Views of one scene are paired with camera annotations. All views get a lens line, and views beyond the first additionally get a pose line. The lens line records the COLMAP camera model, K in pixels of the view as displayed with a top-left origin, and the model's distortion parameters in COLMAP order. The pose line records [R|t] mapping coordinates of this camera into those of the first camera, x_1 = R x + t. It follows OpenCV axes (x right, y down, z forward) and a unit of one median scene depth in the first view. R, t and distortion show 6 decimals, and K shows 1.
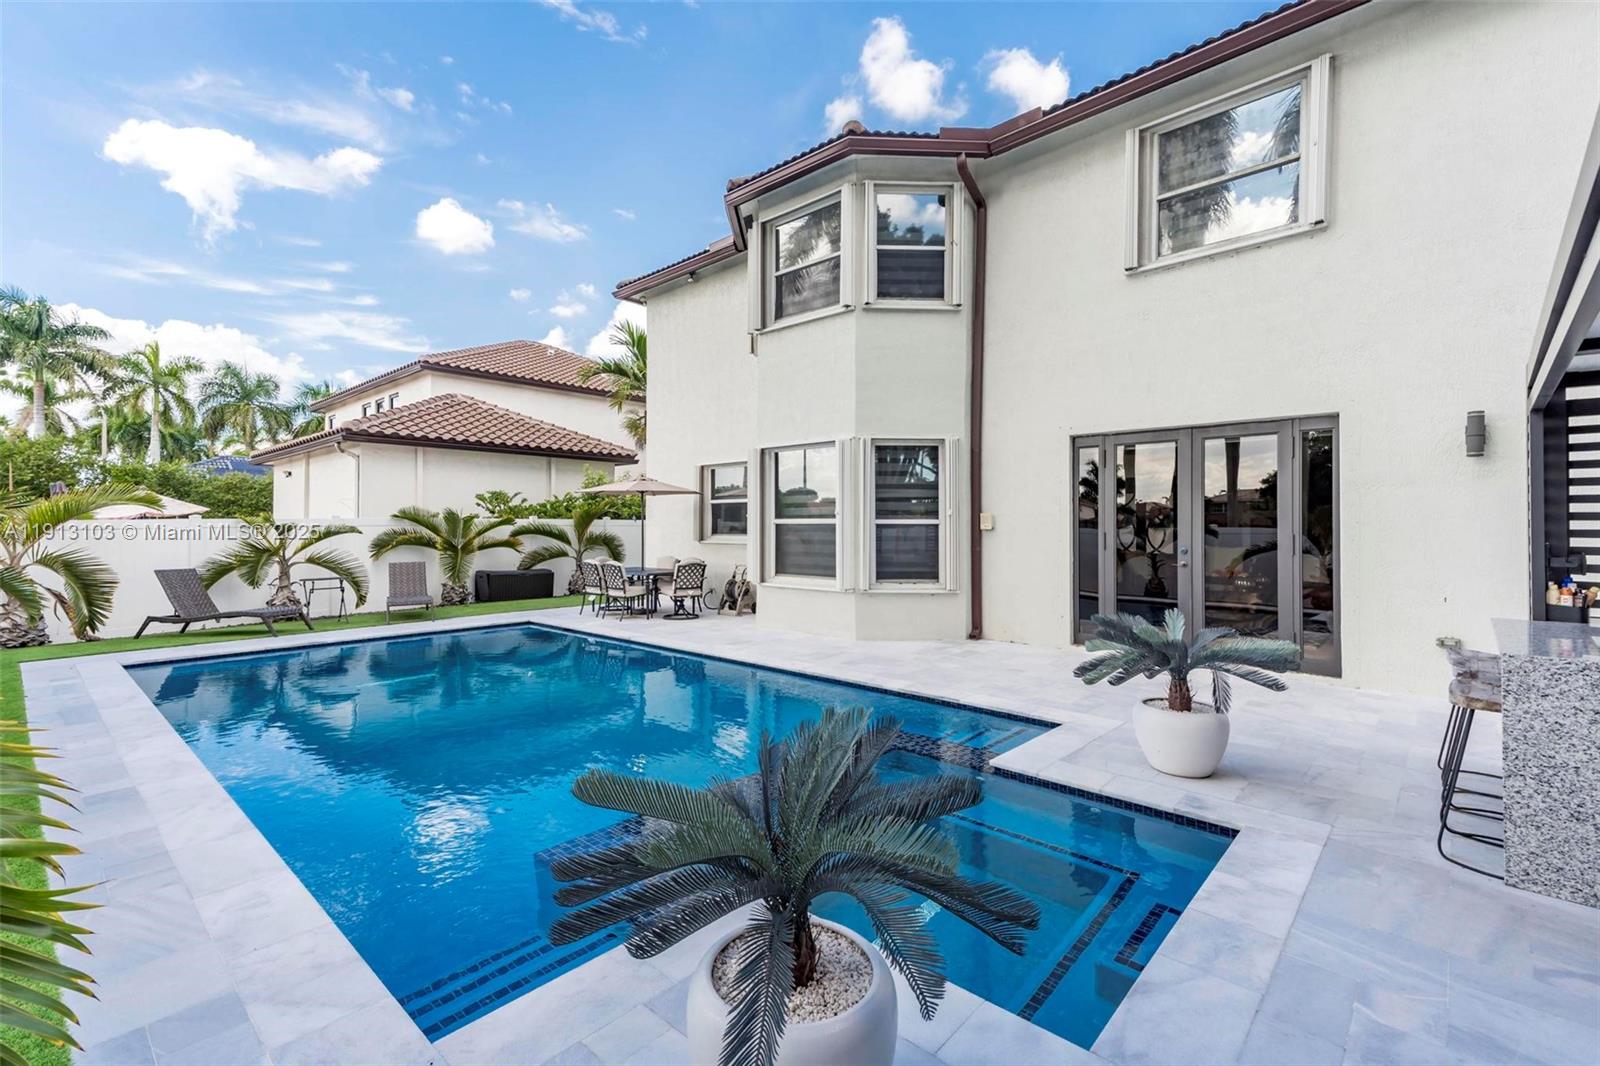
lens RADIAL K [[739.3, 0, 776.7], [0, 739.3, 534.0], [0, 0, 1]] dist [-0.001911, -0.000078]
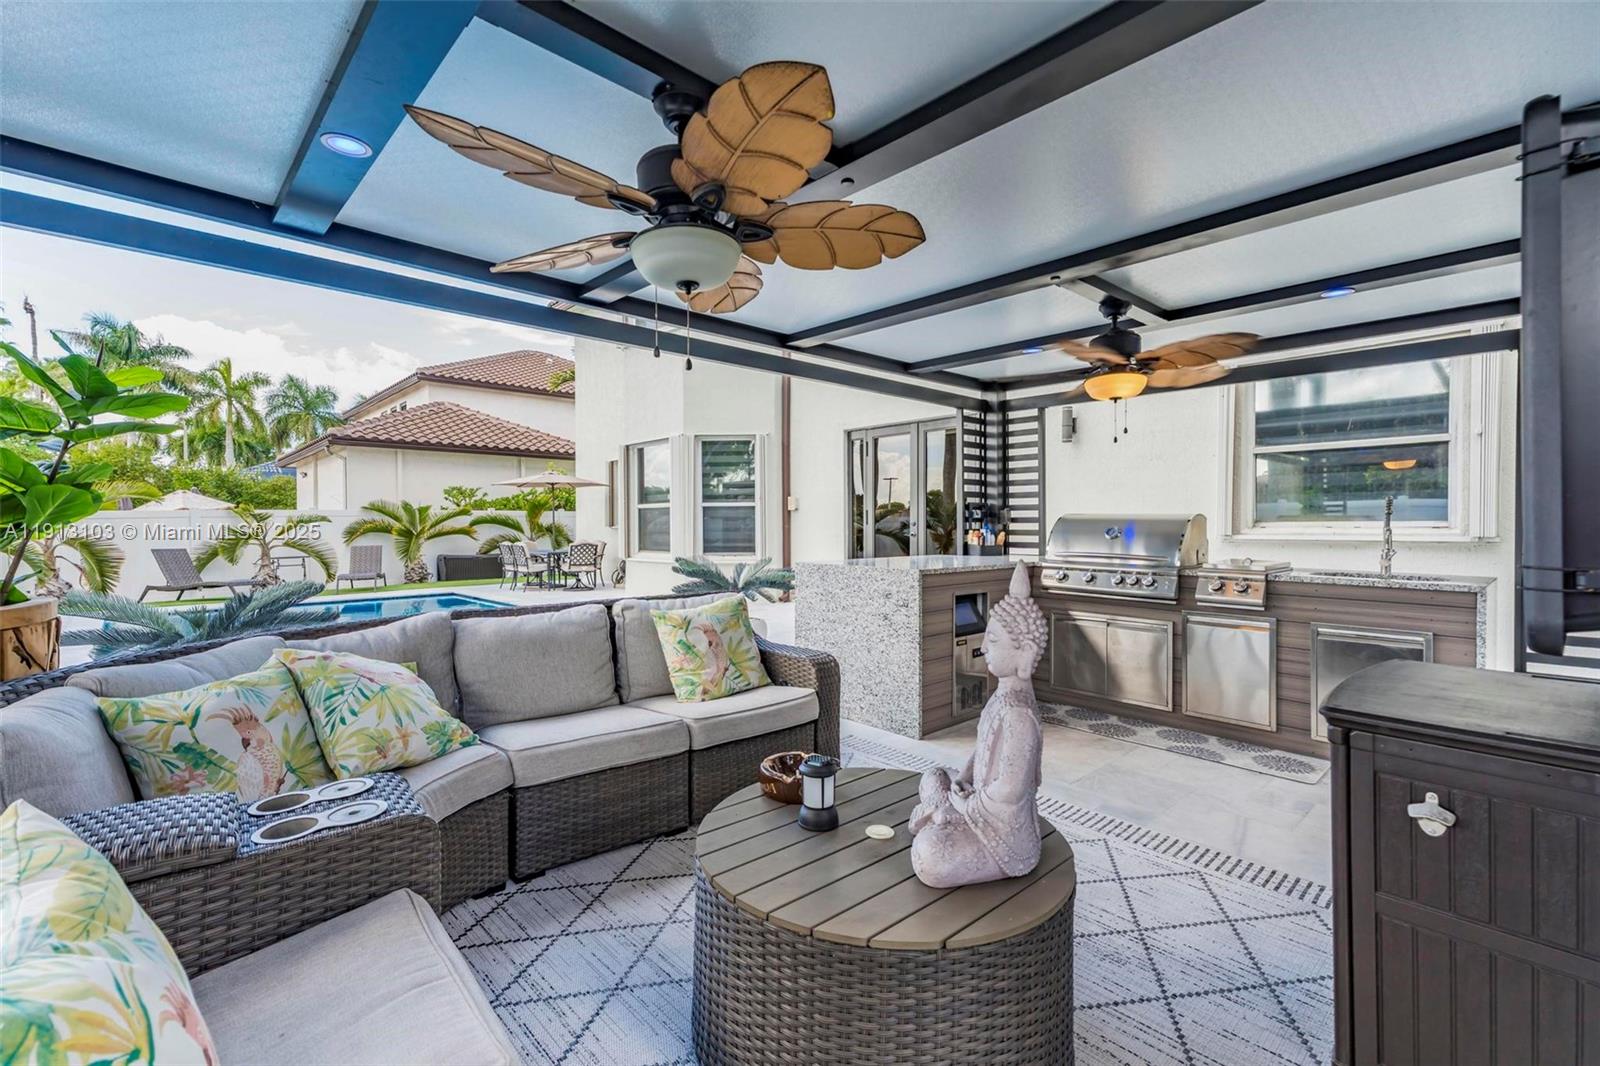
lens RADIAL K [[739.3, 0, 776.7], [0, 739.3, 534.0], [0, 0, 1]] dist [-0.001911, -0.000078]
pose [[0.996607, -0.005906, -0.082100, 0.213754], [0.005981, 0.999982, 0.000664, 0.018770], [0.082094, -0.001153, 0.996624, -0.111967]]
